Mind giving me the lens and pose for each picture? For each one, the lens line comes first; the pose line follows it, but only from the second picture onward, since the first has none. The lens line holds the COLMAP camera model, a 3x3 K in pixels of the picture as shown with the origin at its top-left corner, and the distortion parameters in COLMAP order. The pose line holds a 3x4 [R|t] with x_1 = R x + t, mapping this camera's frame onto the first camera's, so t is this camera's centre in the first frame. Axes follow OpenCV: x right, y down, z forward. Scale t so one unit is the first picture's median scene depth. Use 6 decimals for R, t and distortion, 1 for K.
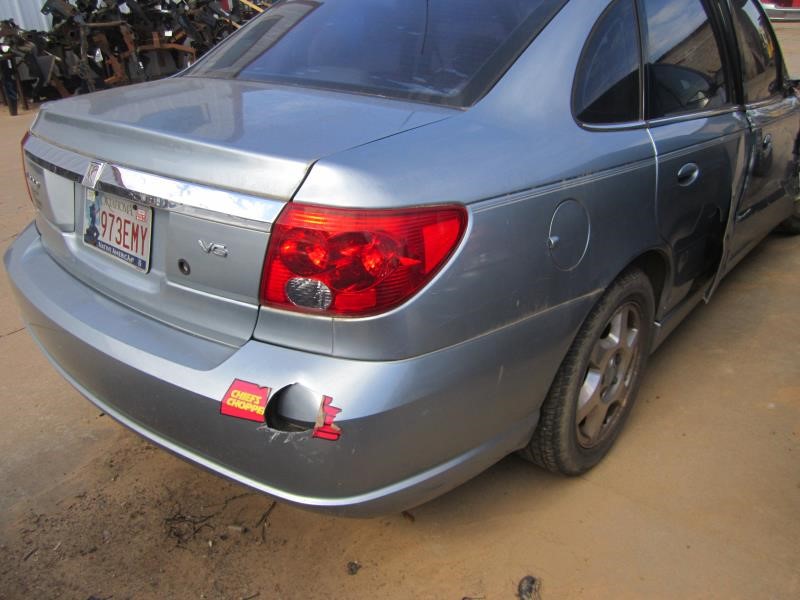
lens RADIAL K [[648.4, 0, 400.0], [0, 648.4, 300.0], [0, 0, 1]] dist [-0.053175, 0.003559]
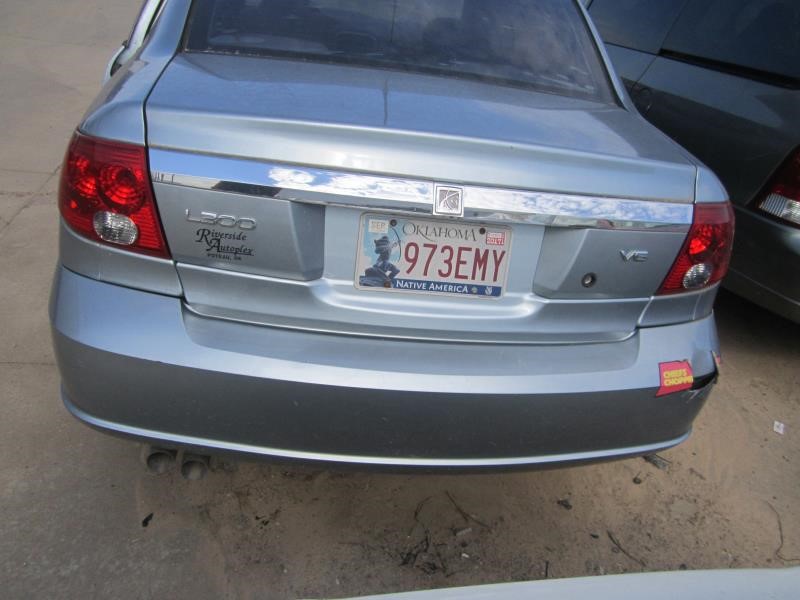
lens RADIAL K [[648.4, 0, 400.0], [0, 648.4, 300.0], [0, 0, 1]] dist [-0.053175, 0.003559]
pose [[0.677823, -0.253476, 0.690149, -1.083104], [0.177850, 0.967342, 0.180609, -0.223972], [-0.713390, 0.000322, 0.700767, 0.434351]]
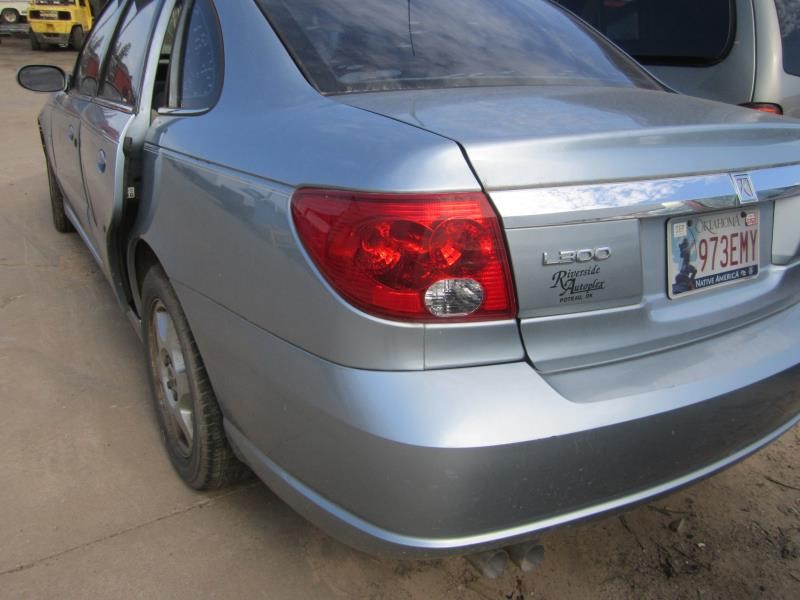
lens RADIAL K [[648.4, 0, 400.0], [0, 648.4, 300.0], [0, 0, 1]] dist [-0.053175, 0.003559]
pose [[0.312633, -0.340106, 0.886898, -1.351171], [0.365428, 0.904905, 0.218197, -0.393226], [-0.876769, 0.255882, 0.407187, 1.042119]]
